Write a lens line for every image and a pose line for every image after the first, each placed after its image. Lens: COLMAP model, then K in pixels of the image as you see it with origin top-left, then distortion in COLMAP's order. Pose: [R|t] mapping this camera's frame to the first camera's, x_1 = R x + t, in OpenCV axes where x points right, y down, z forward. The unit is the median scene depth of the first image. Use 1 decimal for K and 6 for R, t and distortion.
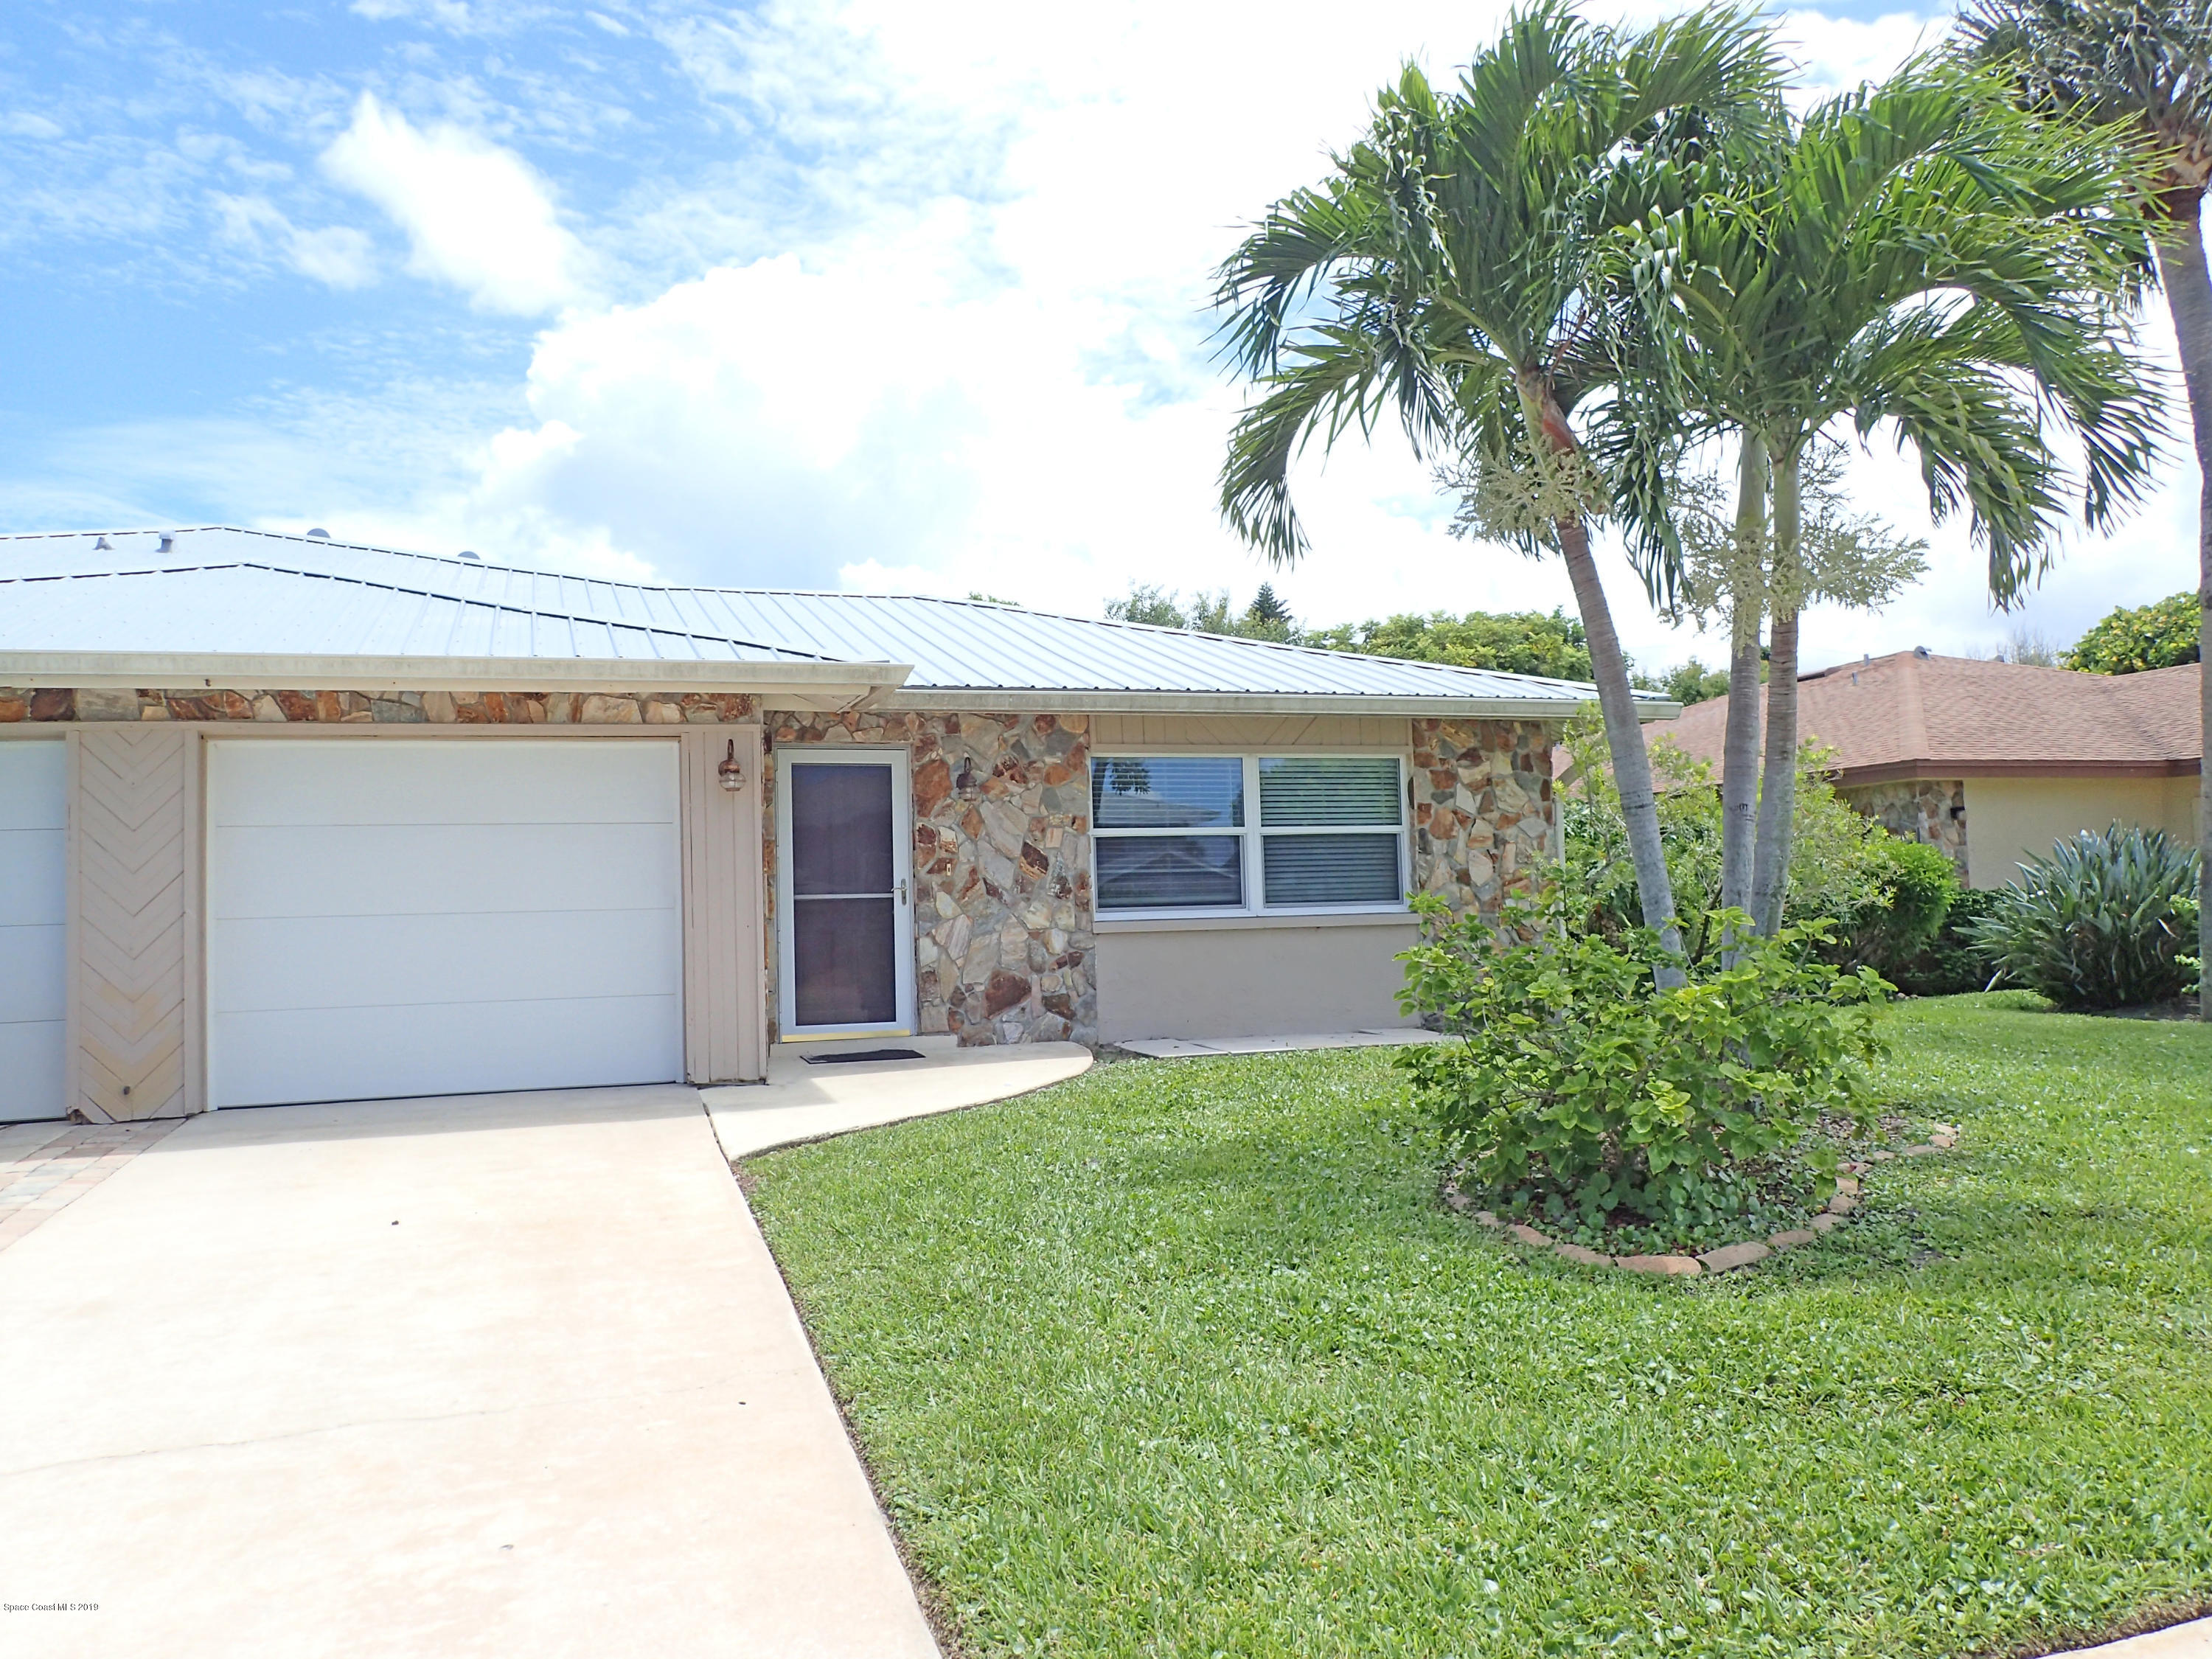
lens RADIAL K [[1633.1, 0, 1095.7], [0, 1633.1, 823.3], [0, 0, 1]] dist [-0.000379, -0.005483]
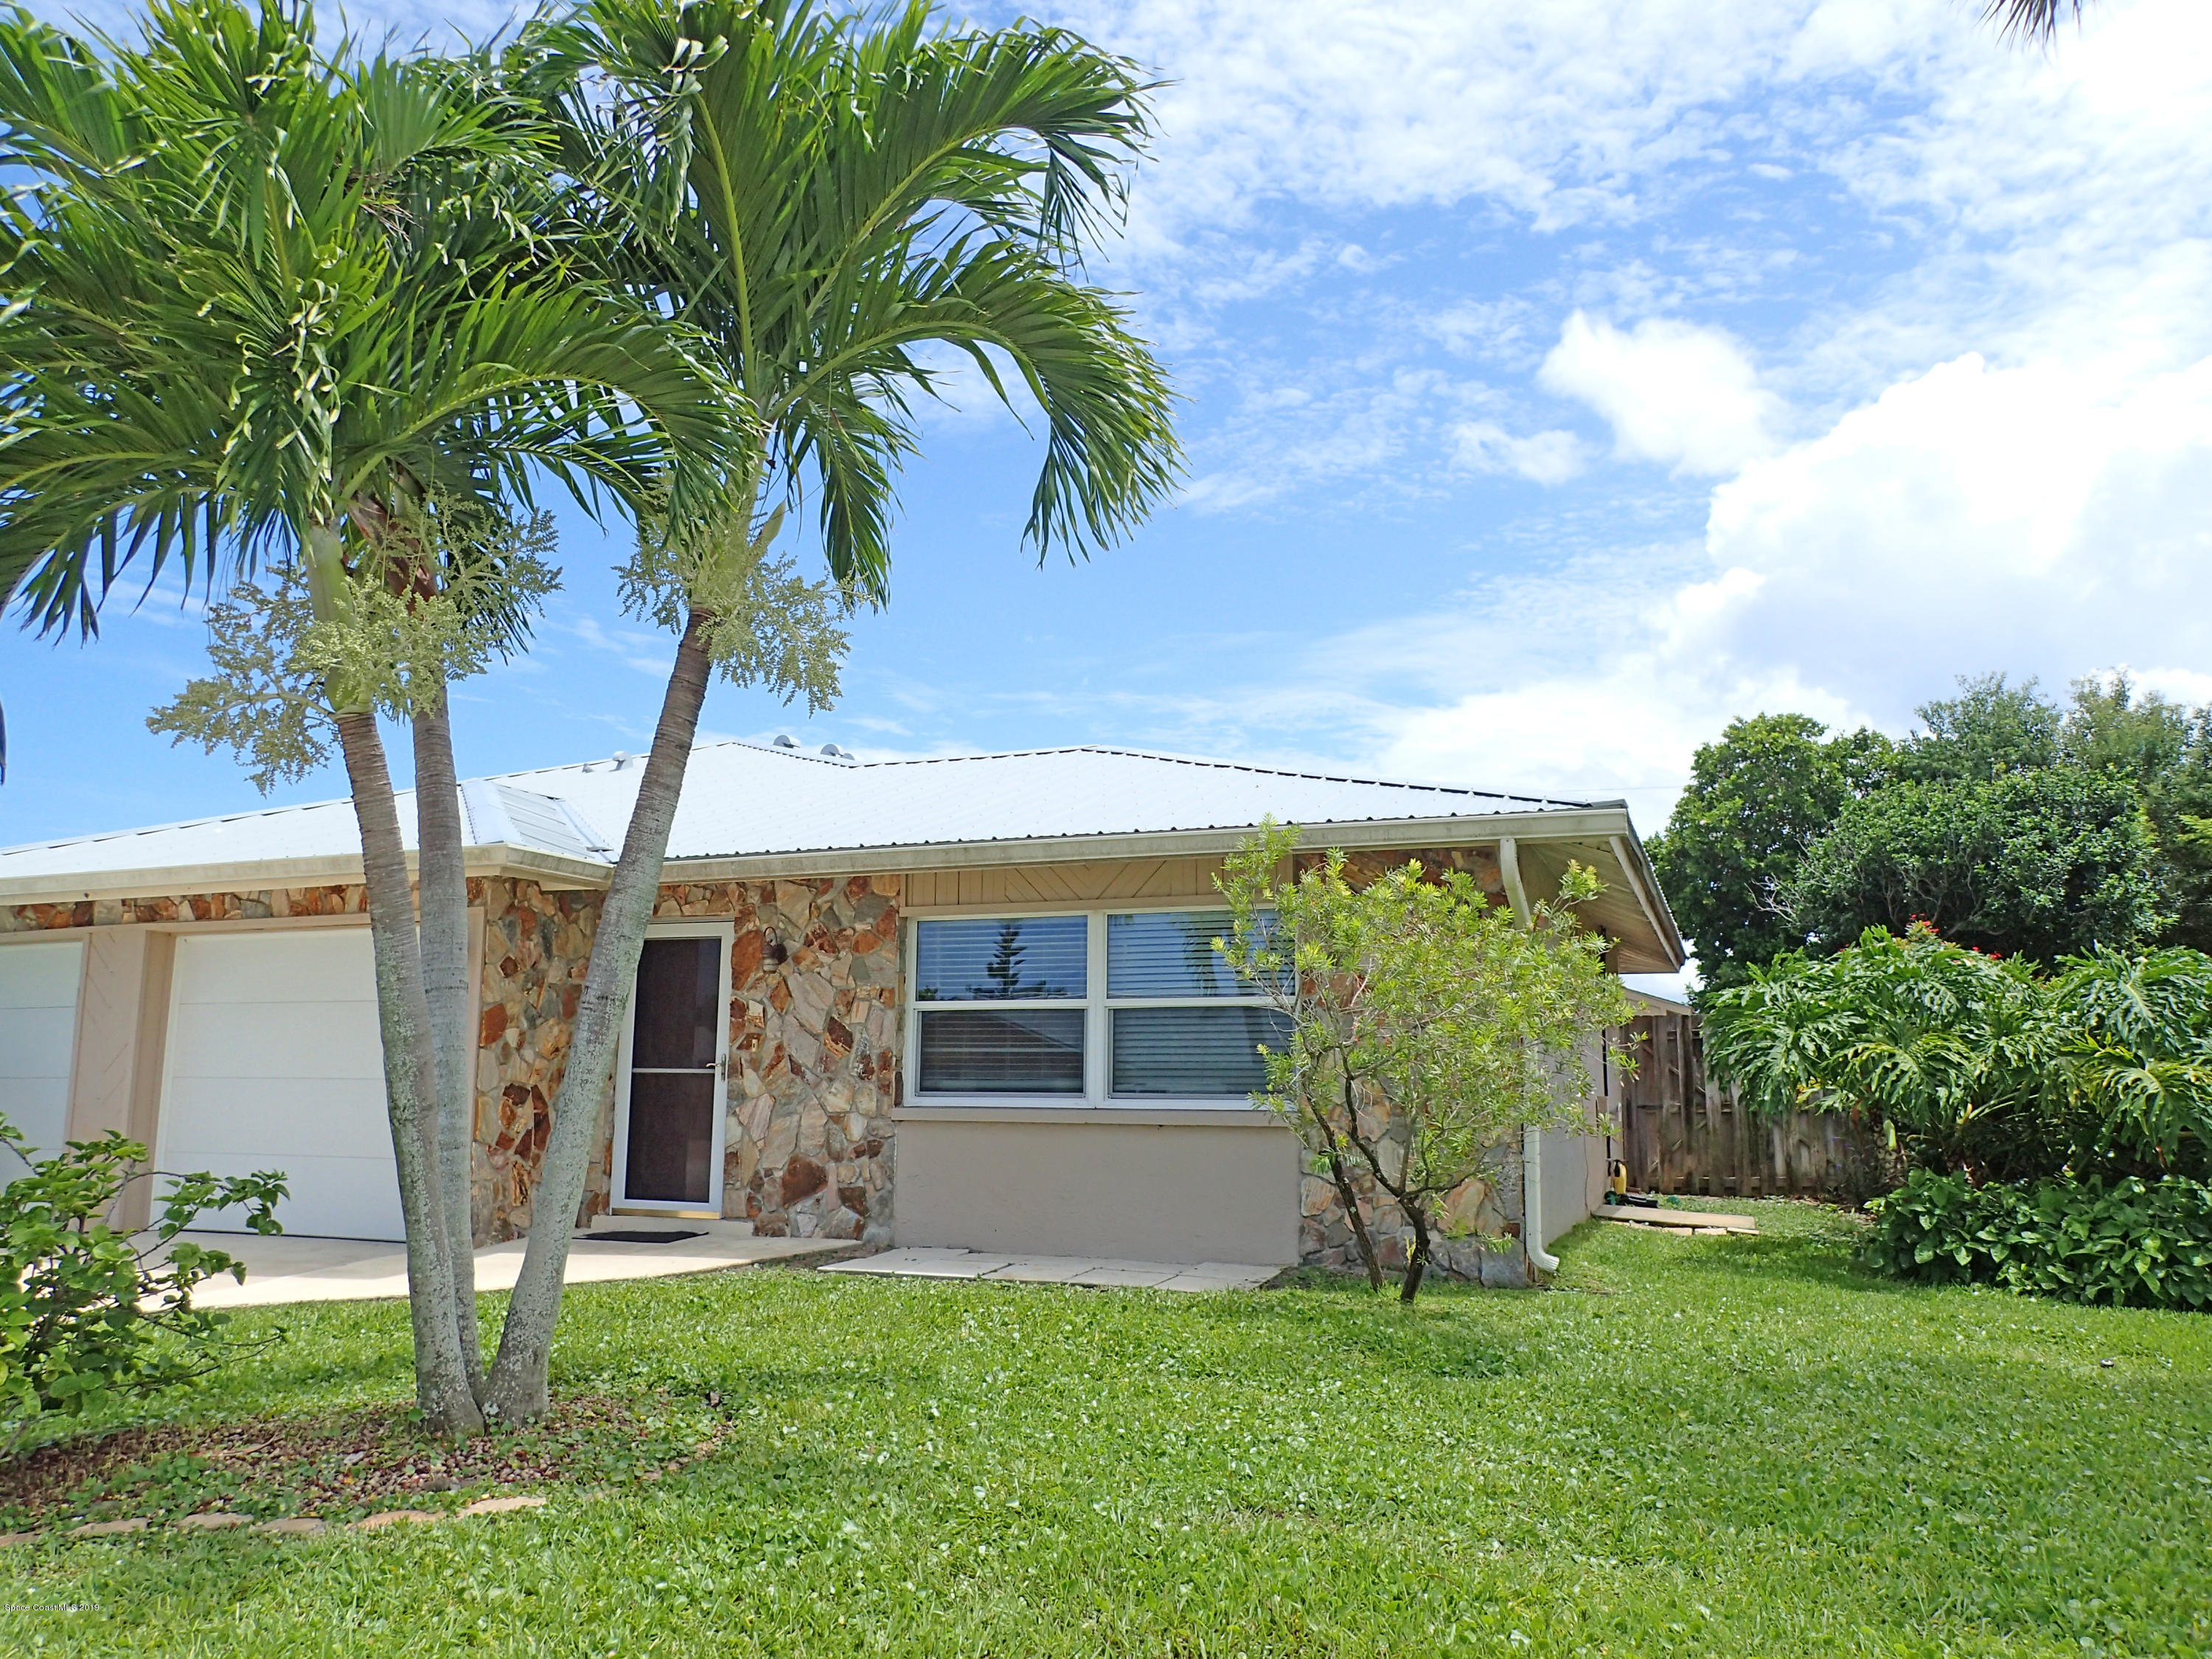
lens RADIAL K [[1633.1, 0, 1117.9], [0, 1633.1, 842.5], [0, 0, 1]] dist [-0.000379, -0.005483]
pose [[0.779126, -0.060862, -0.623906, 0.669713], [0.011715, 0.996516, -0.082581, -0.008626], [0.626758, 0.057031, 0.777124, 0.381024]]
